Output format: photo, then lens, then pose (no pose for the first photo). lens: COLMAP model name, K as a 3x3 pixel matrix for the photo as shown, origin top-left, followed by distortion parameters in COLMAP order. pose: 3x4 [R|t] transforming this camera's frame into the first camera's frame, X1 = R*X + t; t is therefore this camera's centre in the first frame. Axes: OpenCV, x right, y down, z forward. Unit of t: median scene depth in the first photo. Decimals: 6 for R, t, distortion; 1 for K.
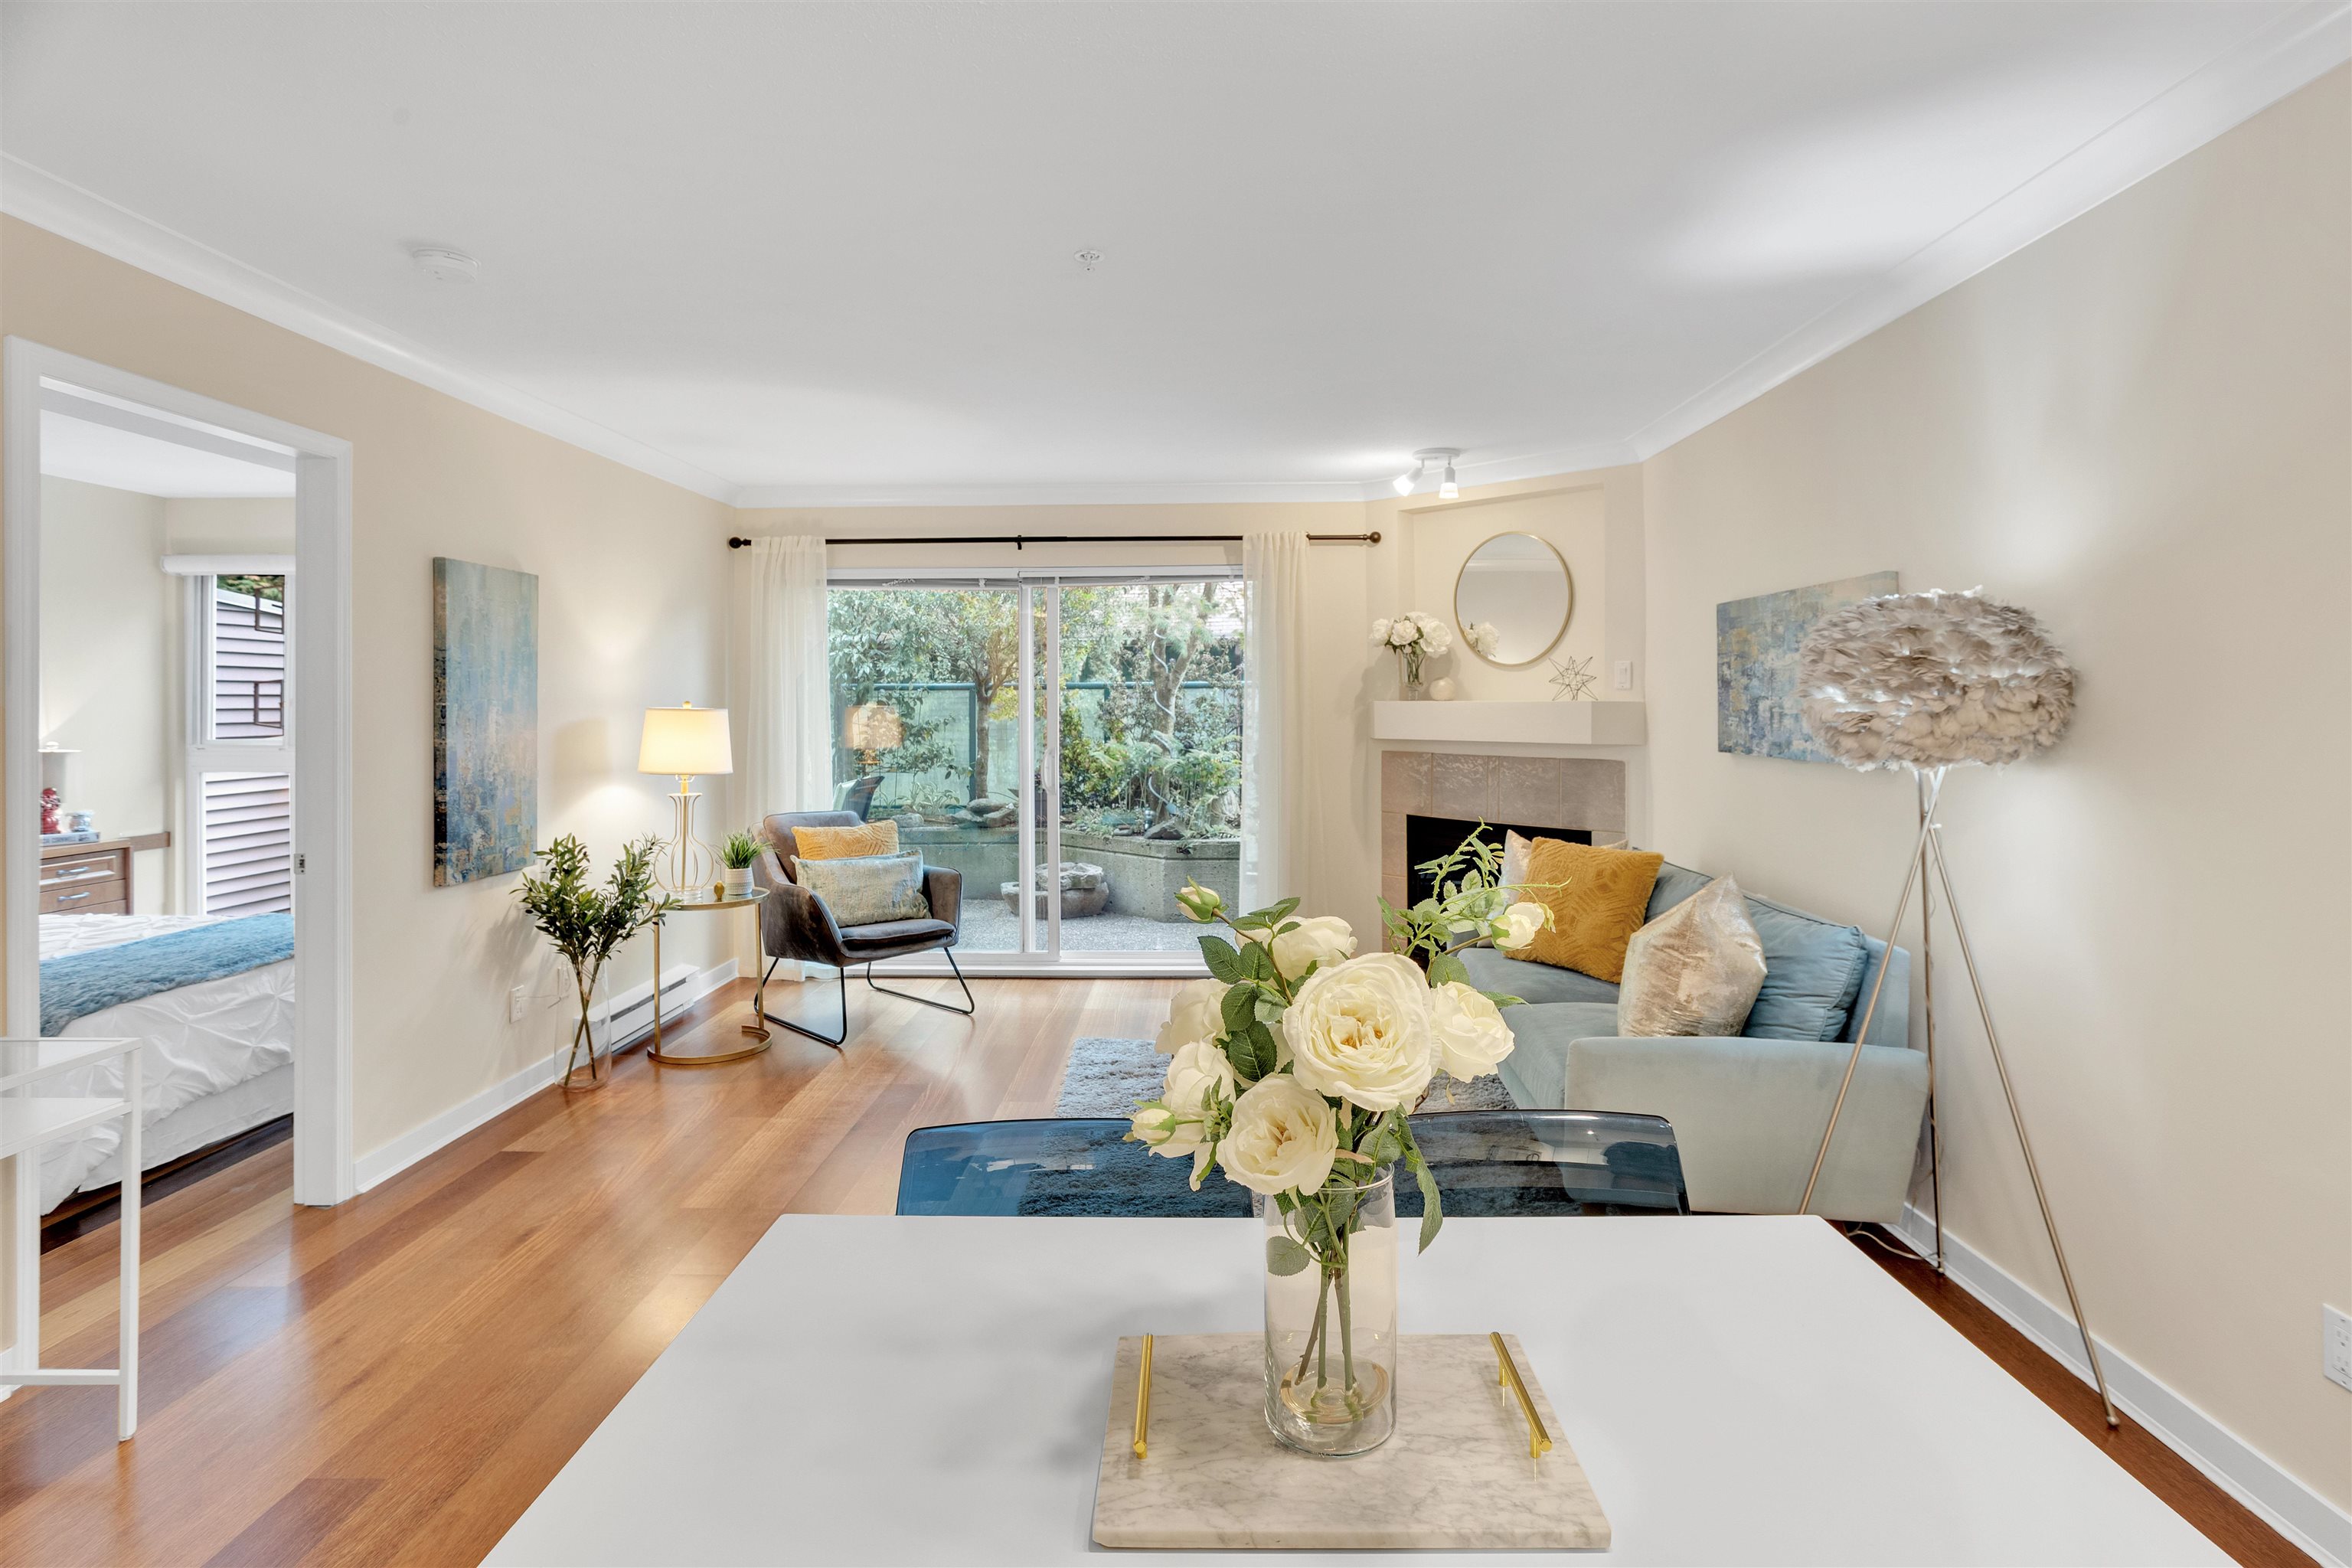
lens RADIAL K [[1173.8, 0, 1187.0], [0, 1173.8, 704.0], [0, 0, 1]] dist [-0.057025, 0.038561]
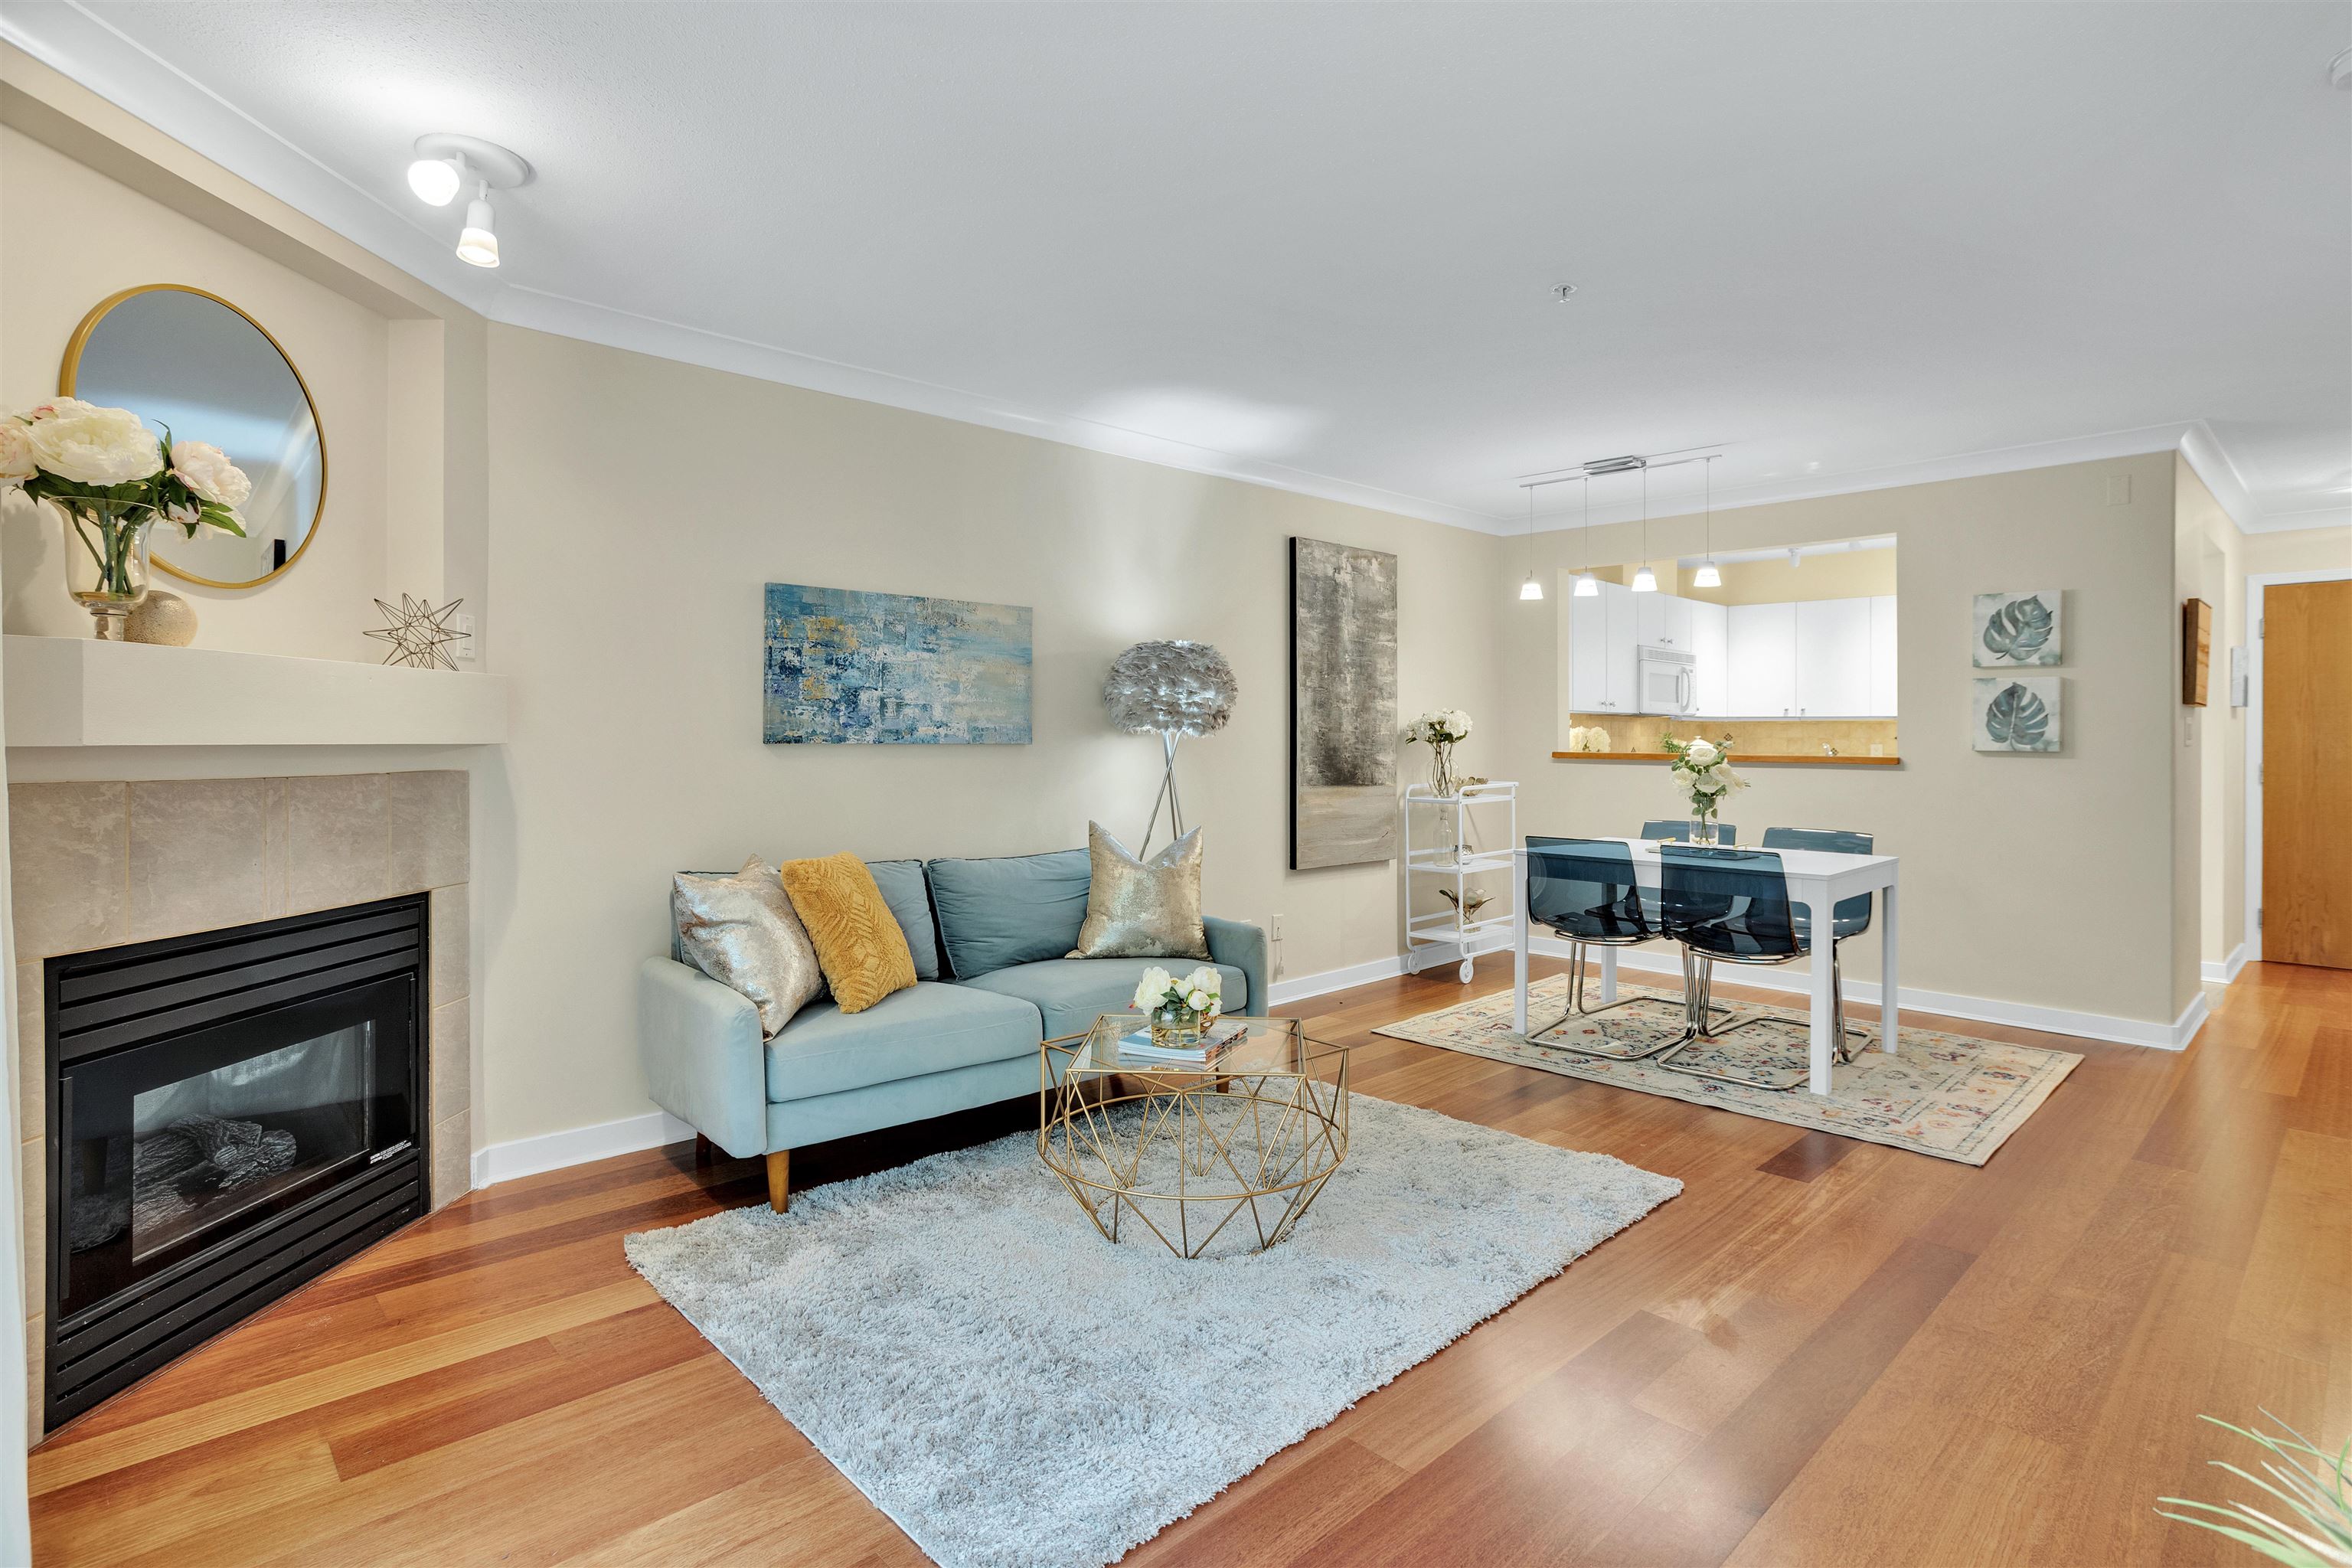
lens RADIAL K [[1176.3, 0, 1205.7], [0, 1176.3, 737.5], [0, 0, 1]] dist [-0.065919, 0.039304]
pose [[-0.706671, -0.000354, 0.707542, -0.369552], [-0.002503, 0.999995, -0.001999, 0.031603], [-0.707537, -0.003184, -0.706669, 1.181566]]
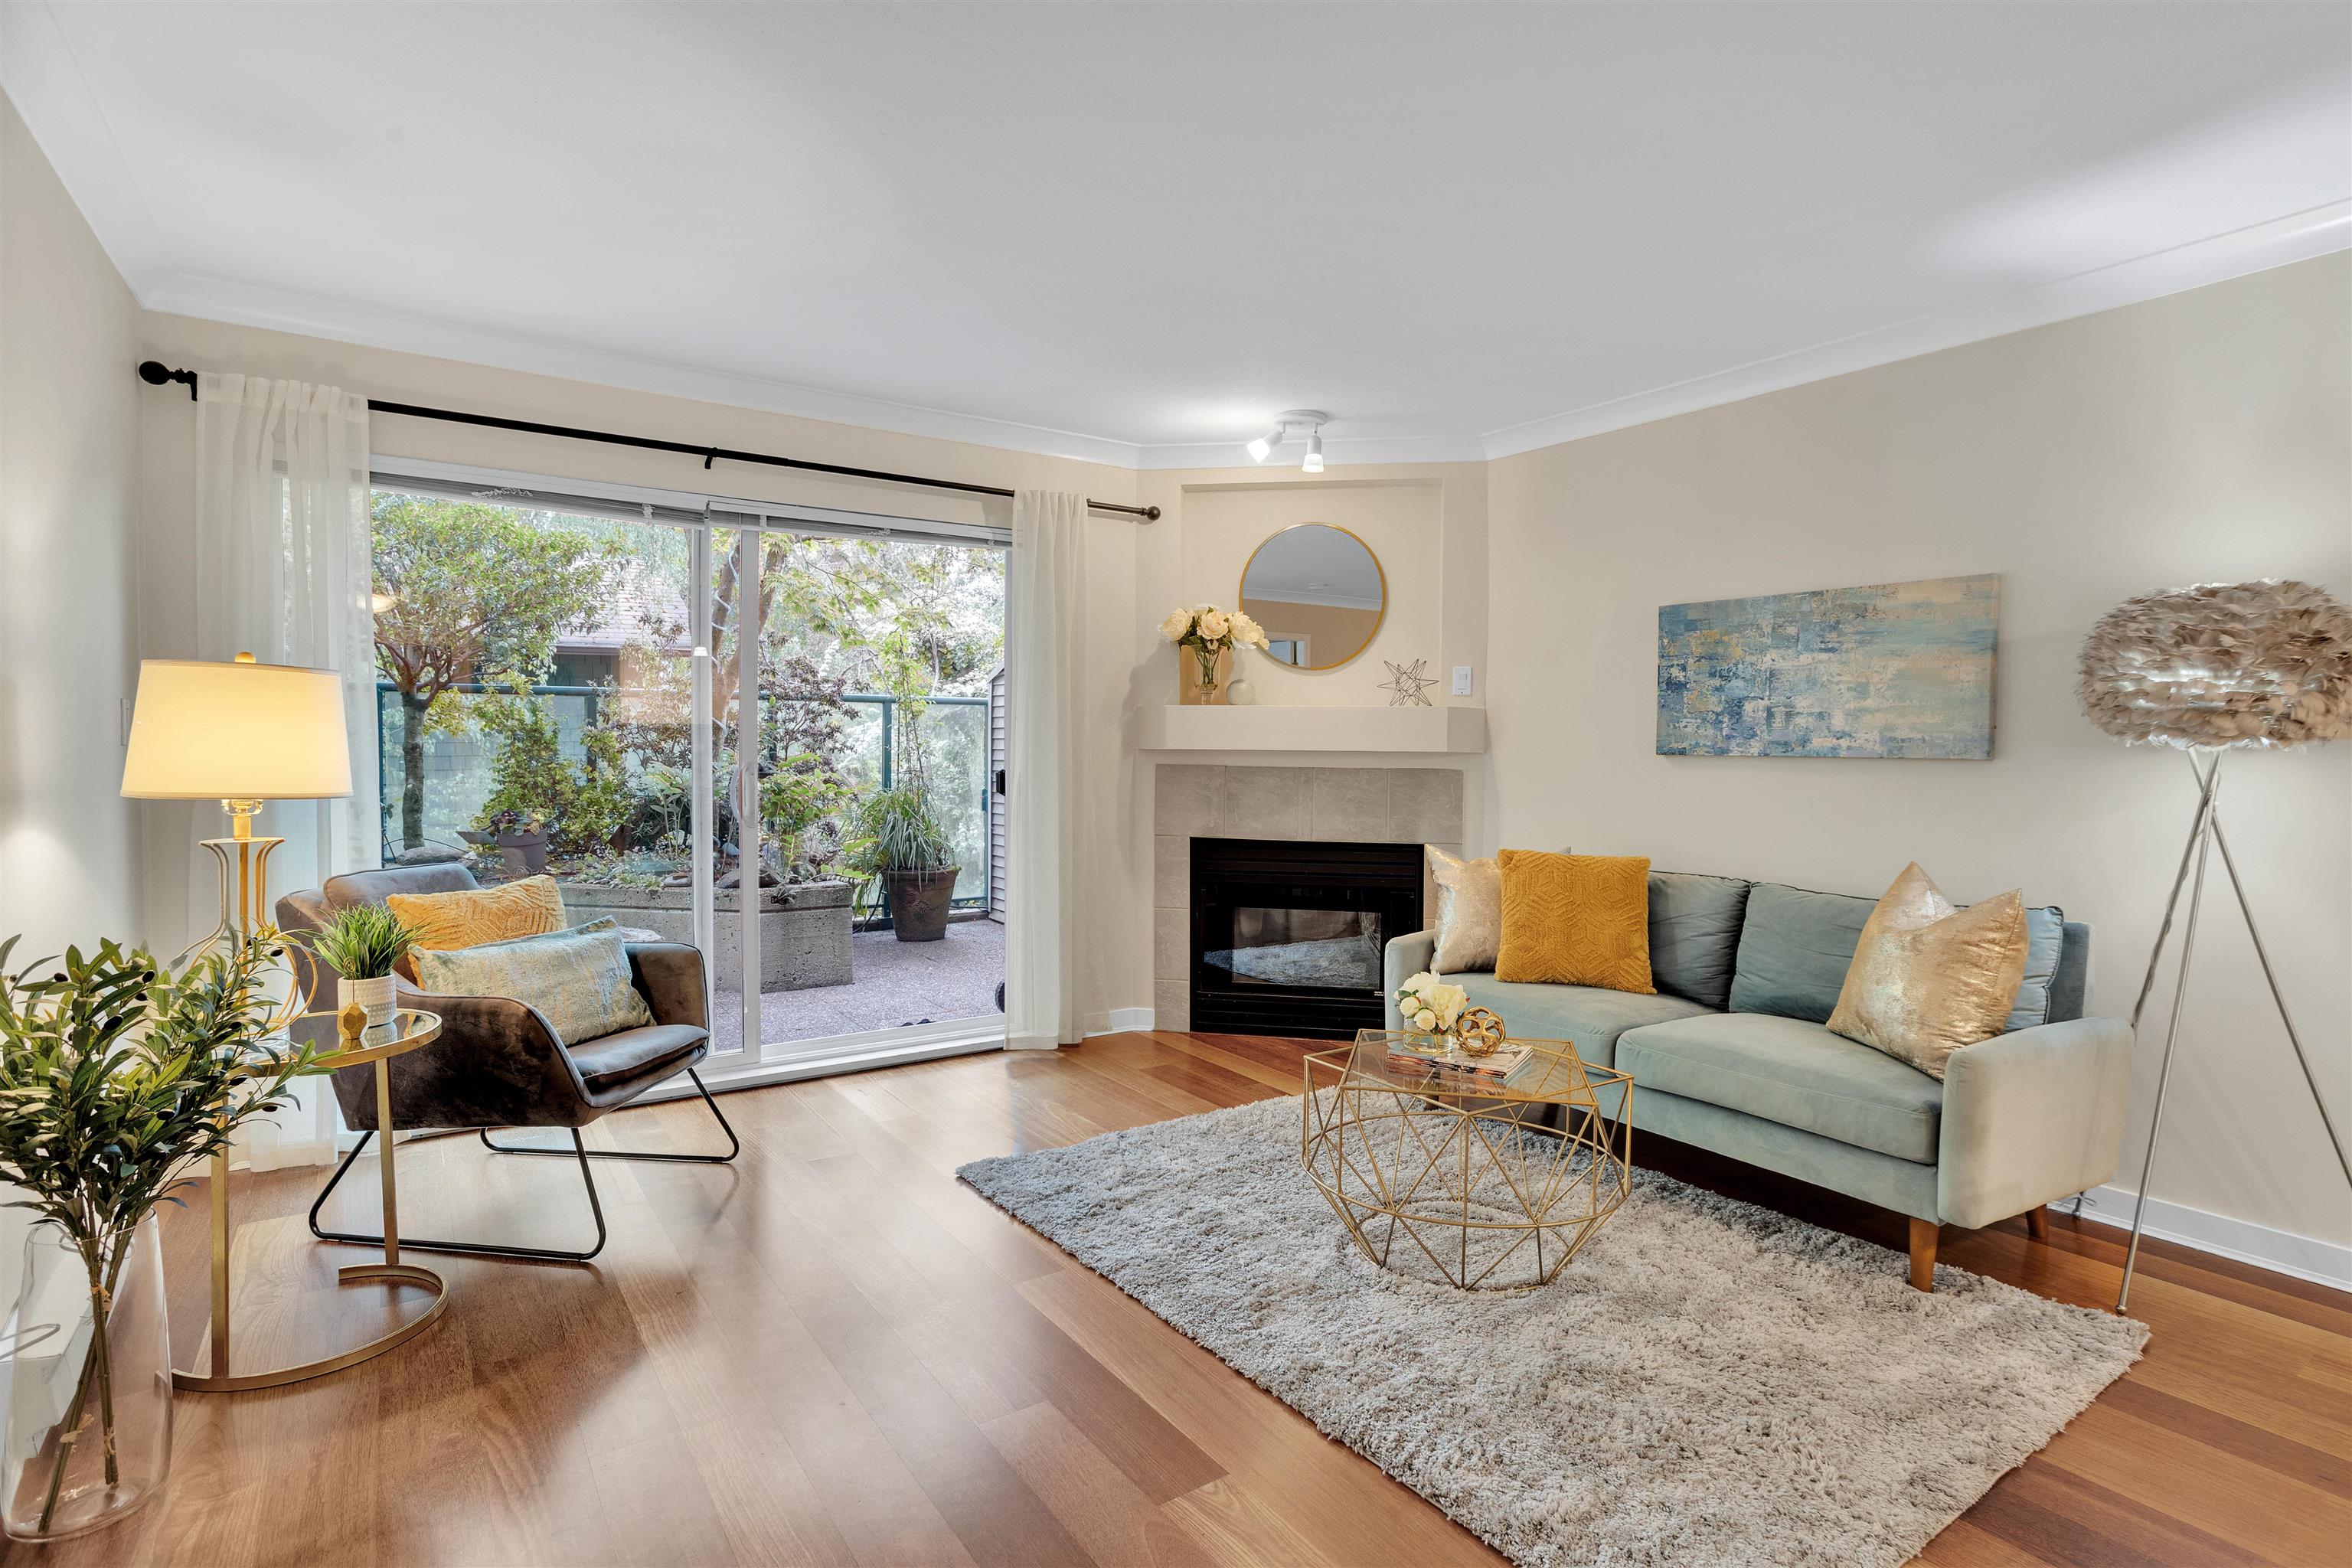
lens RADIAL K [[1160.2, 0, 1169.2], [0, 1160.2, 786.0], [0, 0, 1]] dist [-0.049927, 0.036278]
pose [[0.811235, -0.011111, 0.584614, -0.390864], [-0.010421, 0.999386, 0.033455, 0.033307], [-0.584627, -0.033232, 0.810621, 0.368796]]
